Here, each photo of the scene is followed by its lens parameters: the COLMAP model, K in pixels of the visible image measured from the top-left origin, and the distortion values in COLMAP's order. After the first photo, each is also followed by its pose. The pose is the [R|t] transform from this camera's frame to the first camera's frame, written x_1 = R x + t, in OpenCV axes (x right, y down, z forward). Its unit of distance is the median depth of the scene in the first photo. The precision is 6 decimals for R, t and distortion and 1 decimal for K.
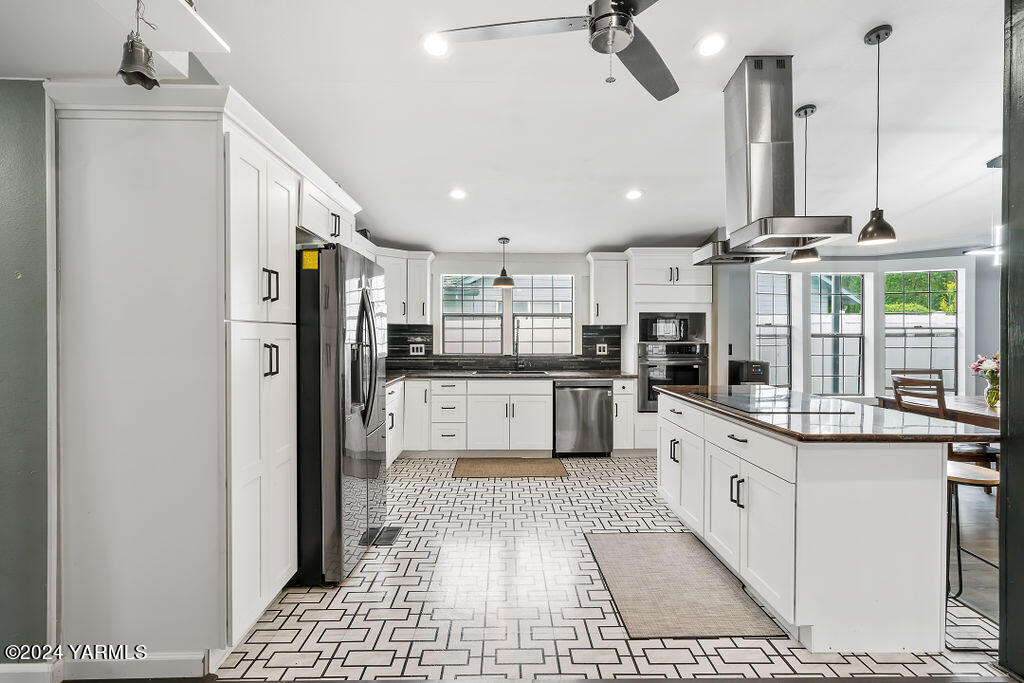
lens RADIAL K [[474.0, 0, 511.6], [0, 474.0, 337.6], [0, 0, 1]] dist [0.000152, 0.000158]
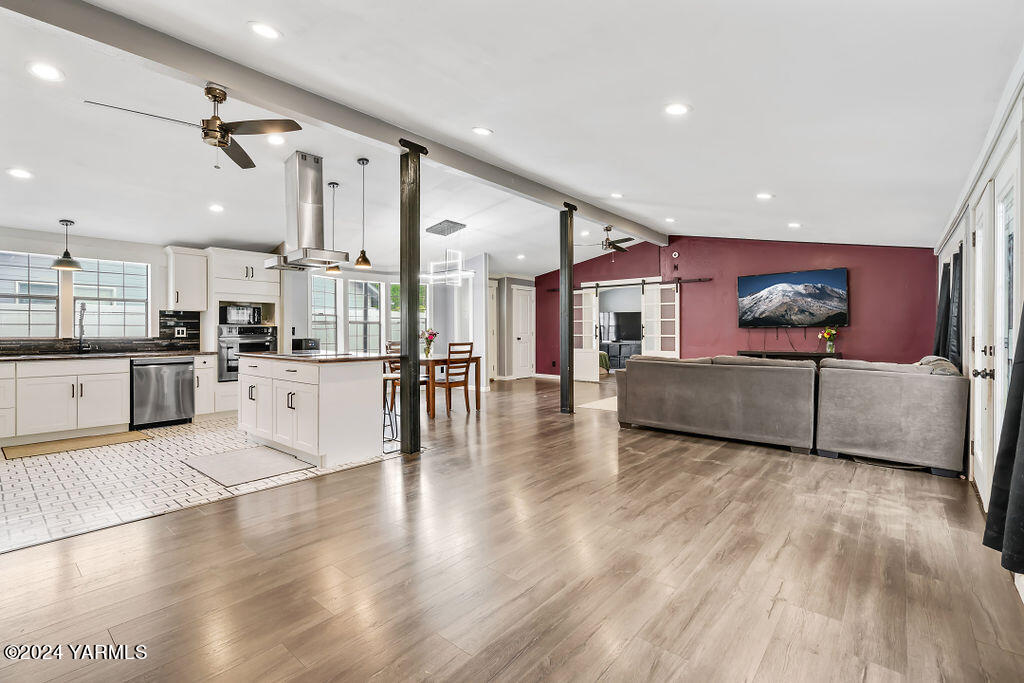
lens RADIAL K [[459.4, 0, 499.8], [0, 459.4, 329.4], [0, 0, 1]] dist [-0.001906, 0.000141]
pose [[0.669461, 0.000137, 0.742847, -0.121275], [0.007923, 0.999942, -0.007324, 0.034506], [-0.742805, 0.010789, 0.669421, -0.320498]]
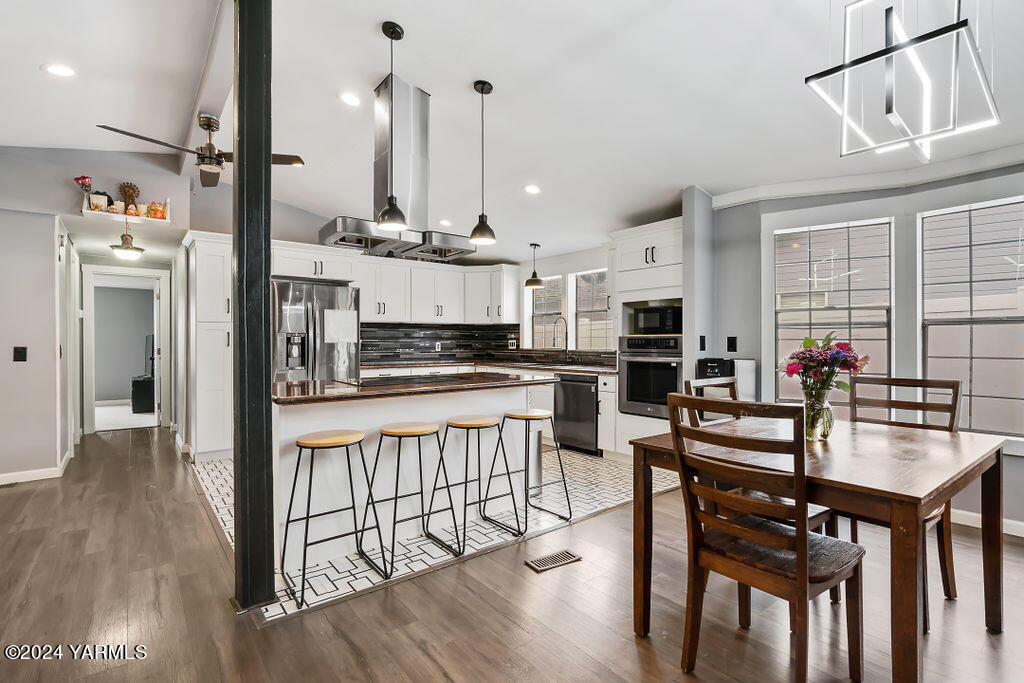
lens RADIAL K [[483.1, 0, 573.3], [0, 483.1, 343.6], [0, 0, 1]] dist [0.000363, 0.000733]
pose [[0.661677, -0.000473, -0.749789, 0.869942], [-0.002197, 0.999994, -0.002569, 0.026880], [0.749786, 0.003347, 0.661672, 0.311956]]
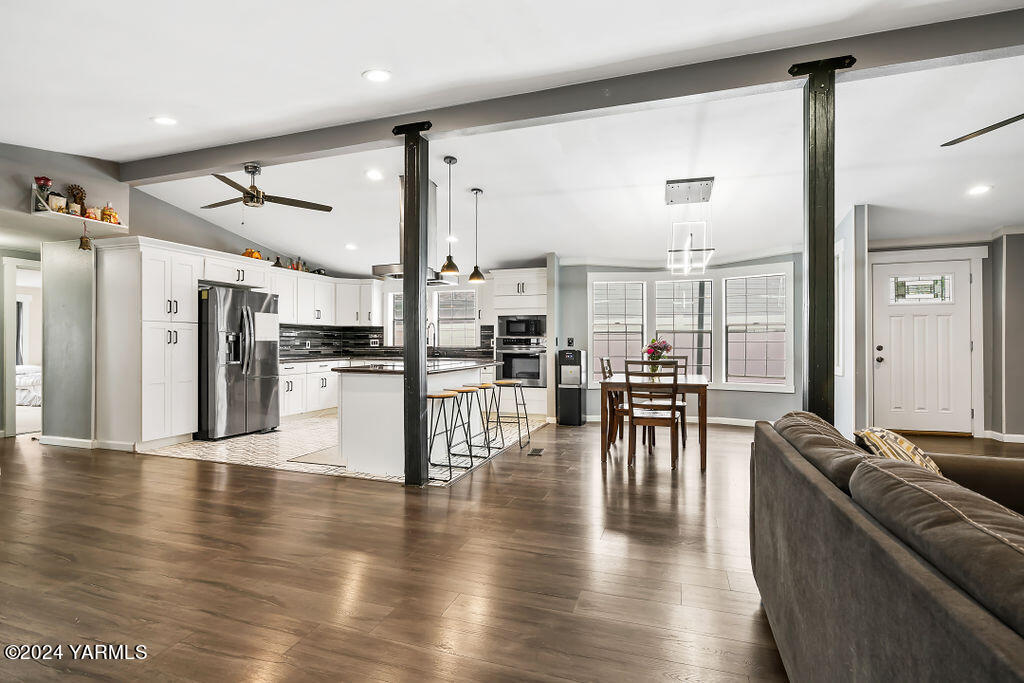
lens RADIAL K [[468.3, 0, 531.1], [0, 468.3, 342.6], [0, 0, 1]] dist [0.002464, 0.000330]
pose [[0.955115, -0.000707, -0.296236, 0.751611], [-0.000797, 0.999987, -0.004958, 0.032621], [0.296236, 0.004971, 0.955102, -0.289761]]
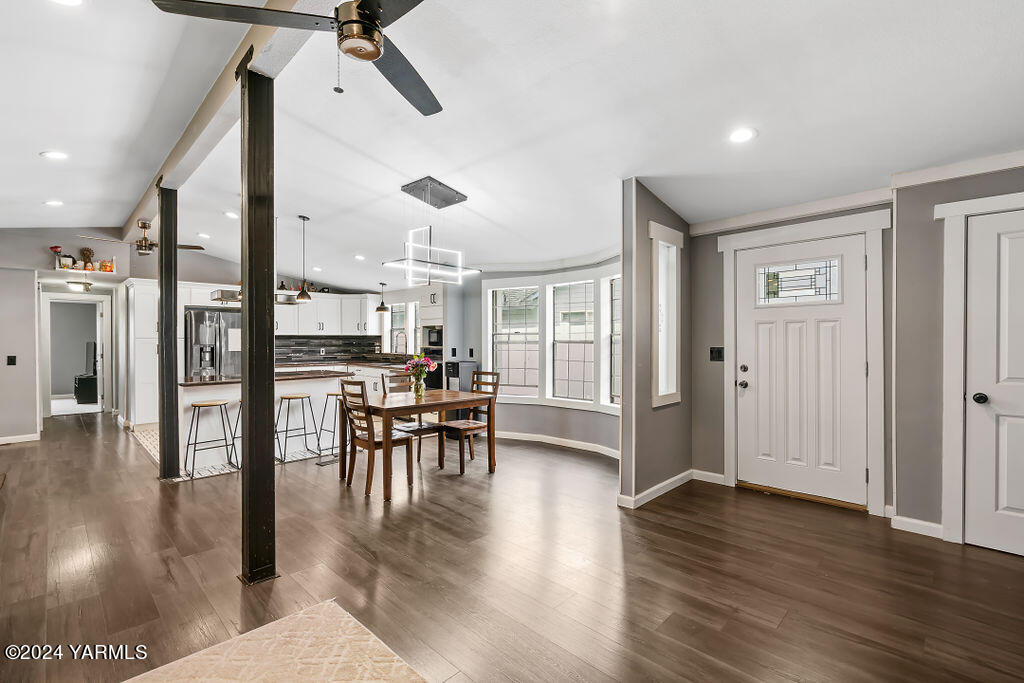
lens RADIAL K [[470.4, 0, 577.4], [0, 470.4, 340.3], [0, 0, 1]] dist [0.000959, -0.000397]
pose [[0.735638, -0.001222, -0.677374, 1.551357], [-0.000102, 0.999998, -0.001915, -0.006475], [0.677375, 0.001478, 0.735637, 0.250272]]
